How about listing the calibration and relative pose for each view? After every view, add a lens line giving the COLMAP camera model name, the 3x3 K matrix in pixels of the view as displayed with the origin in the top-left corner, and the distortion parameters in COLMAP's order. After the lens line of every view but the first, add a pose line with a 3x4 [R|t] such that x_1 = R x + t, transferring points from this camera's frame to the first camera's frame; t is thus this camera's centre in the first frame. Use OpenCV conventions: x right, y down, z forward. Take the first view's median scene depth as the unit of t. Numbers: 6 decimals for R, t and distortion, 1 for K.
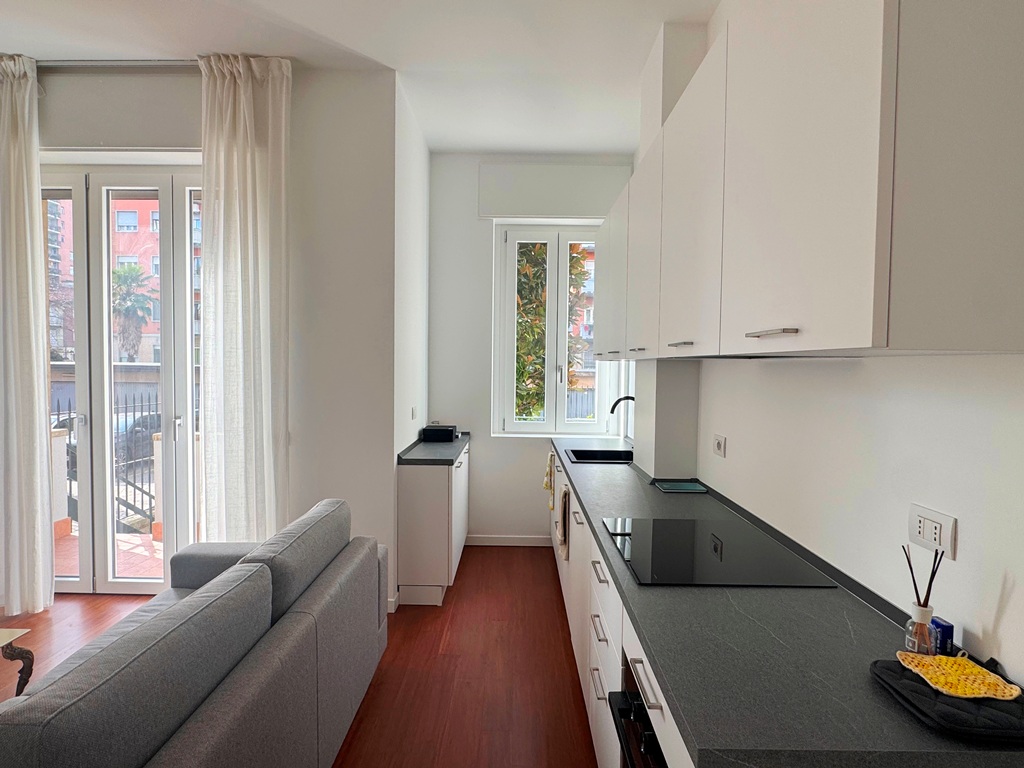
lens RADIAL K [[548.6, 0, 512.0], [0, 548.6, 384.0], [0, 0, 1]] dist [-0.002234, -0.000800]
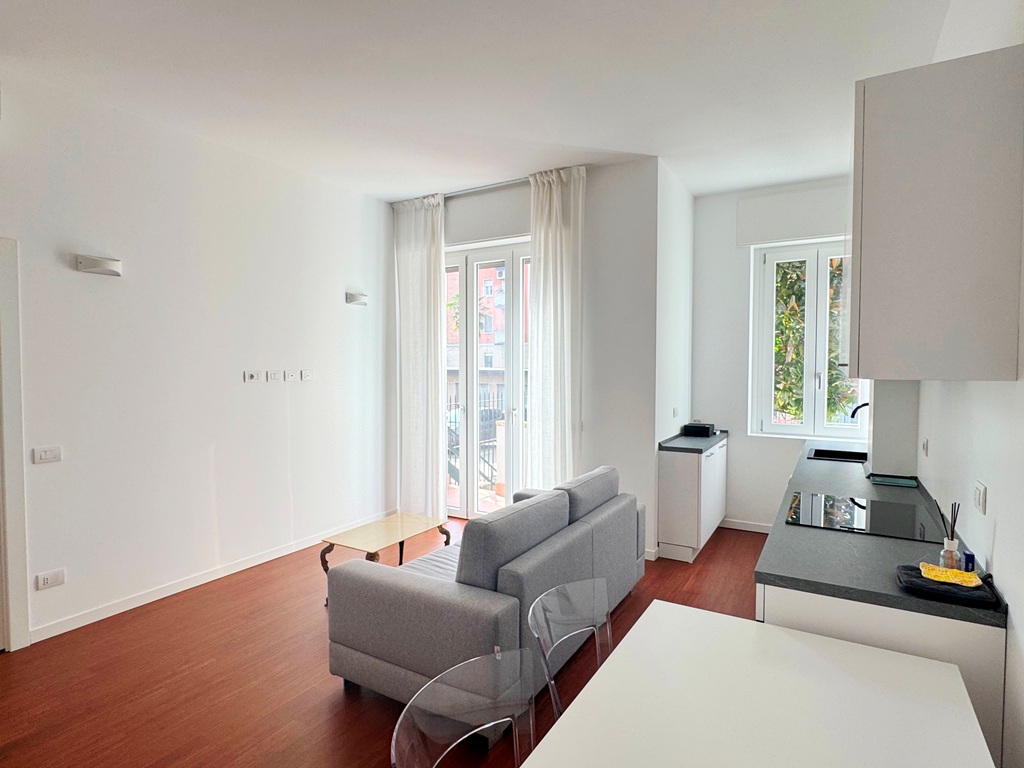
lens RADIAL K [[548.6, 0, 512.0], [0, 548.6, 384.0], [0, 0, 1]] dist [-0.002234, -0.000800]
pose [[0.864426, 0.006897, -0.502713, 0.158485], [-0.008741, 0.999961, -0.001312, -0.008213], [0.502684, 0.005528, 0.864452, -0.341114]]
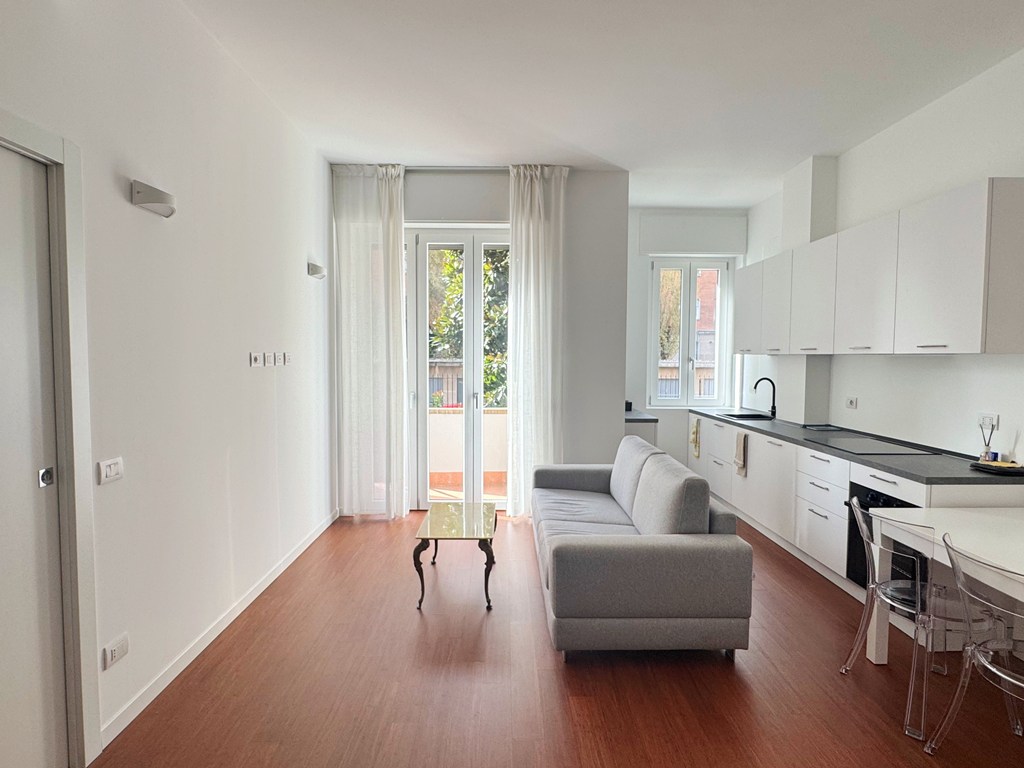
lens RADIAL K [[555.3, 0, 512.0], [0, 555.3, 384.0], [0, 0, 1]] dist [-0.001920, -0.000533]
pose [[0.999760, -0.007437, 0.020610, -0.586266], [0.007127, 0.999861, 0.015095, 0.012753], [-0.020720, -0.014944, 0.999674, -0.599491]]
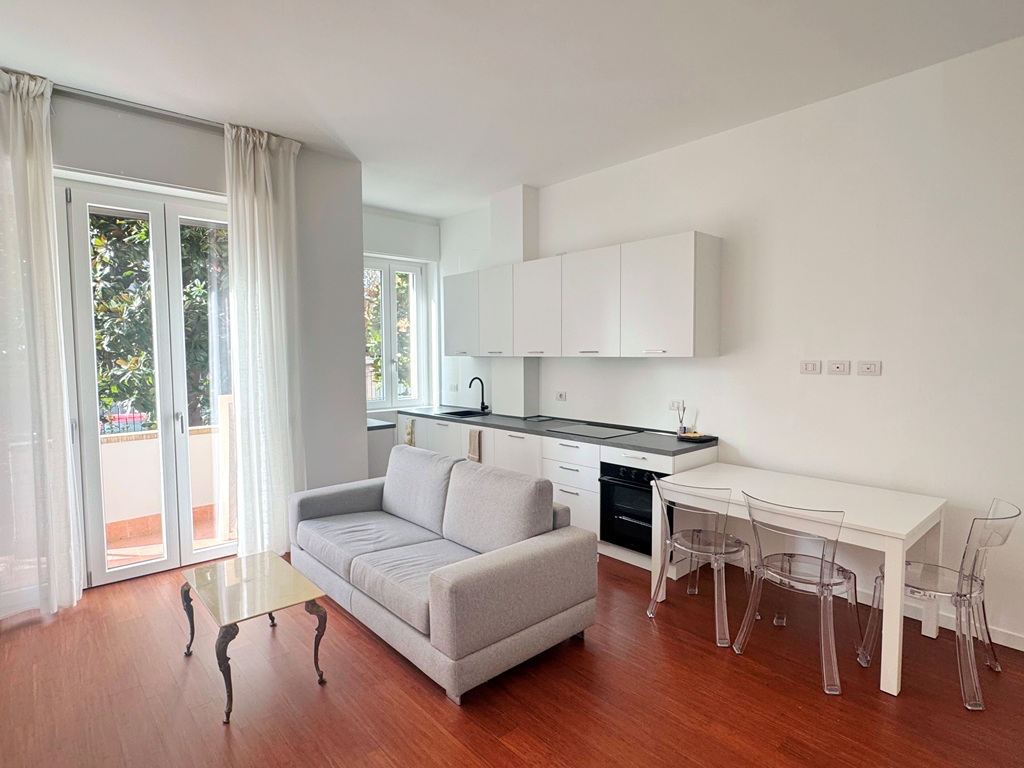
lens RADIAL K [[546.6, 0, 512.0], [0, 546.6, 384.0], [0, 0, 1]] dist [-0.003790, -0.000032]
pose [[0.740553, -0.055958, 0.669664, -0.928382], [0.038980, 0.998426, 0.040324, -0.022584], [-0.670867, -0.003759, 0.741569, -0.360986]]
